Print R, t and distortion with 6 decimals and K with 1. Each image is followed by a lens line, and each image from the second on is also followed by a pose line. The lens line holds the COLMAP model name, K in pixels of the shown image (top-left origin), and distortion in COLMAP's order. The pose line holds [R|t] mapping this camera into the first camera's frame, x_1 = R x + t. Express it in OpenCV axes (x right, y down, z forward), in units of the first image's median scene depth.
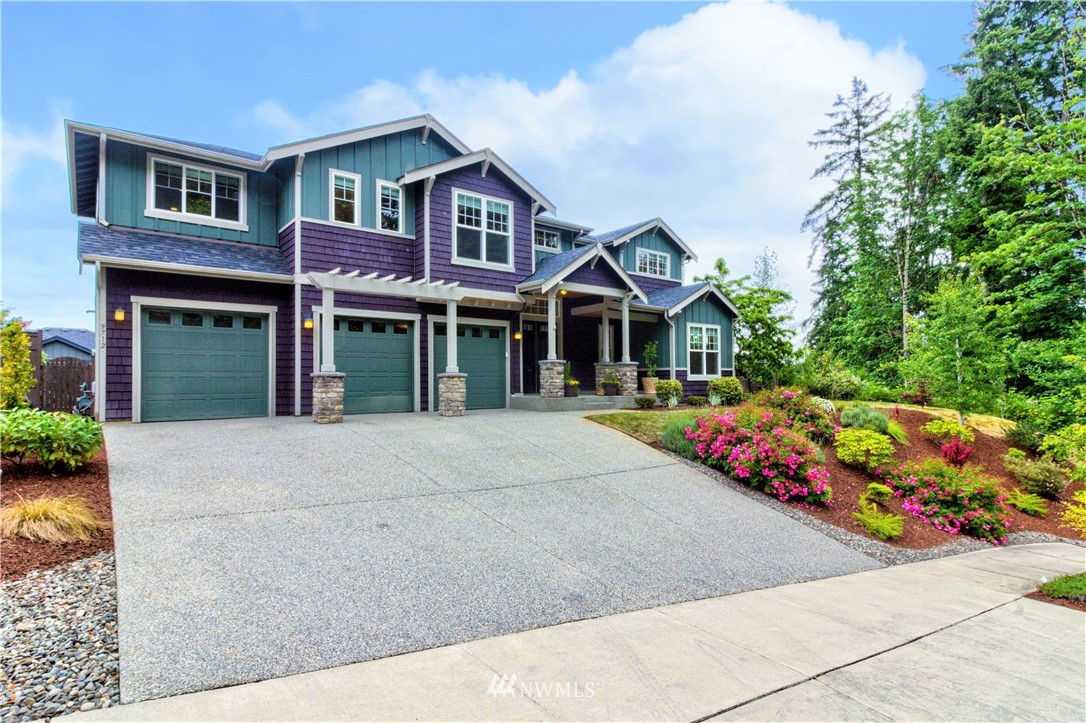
lens RADIAL K [[503.8, 0, 538.9], [0, 503.8, 359.9], [0, 0, 1]] dist [0.018427, -0.011385]
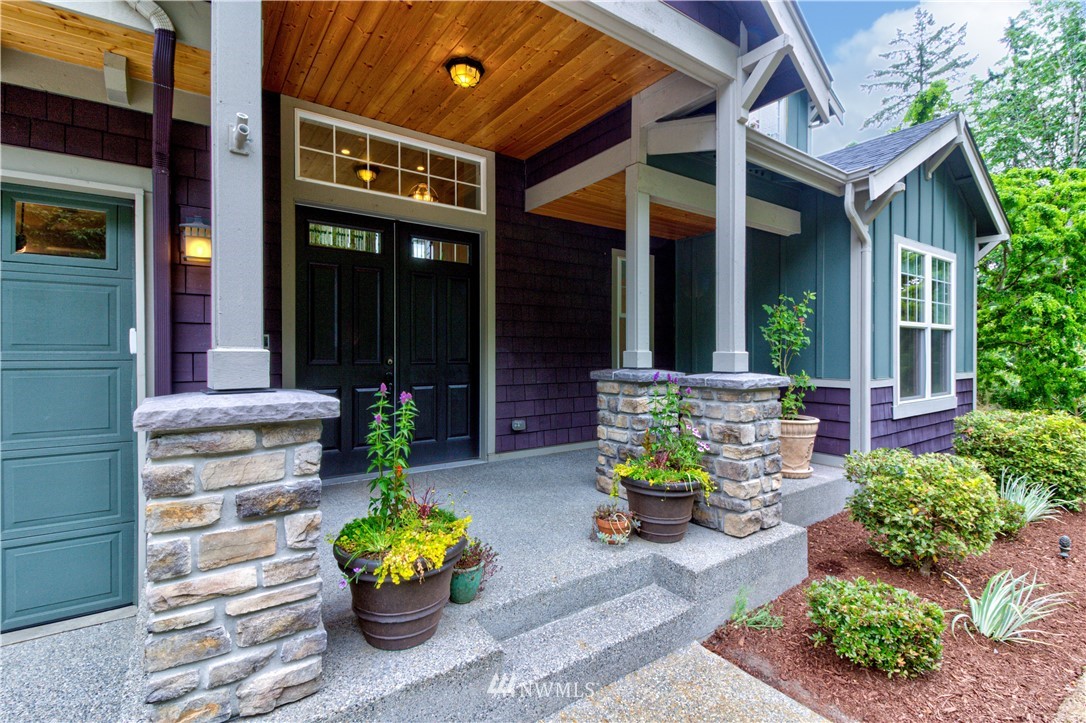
lens RADIAL K [[506.7, 0, 539.8], [0, 506.7, 349.5], [0, 0, 1]] dist [0.029864, -0.018616]
pose [[0.999387, 0.006562, -0.034389, 0.084685], [-0.005399, 0.999415, 0.033785, -0.012472], [0.034591, -0.033579, 0.998837, 0.684333]]
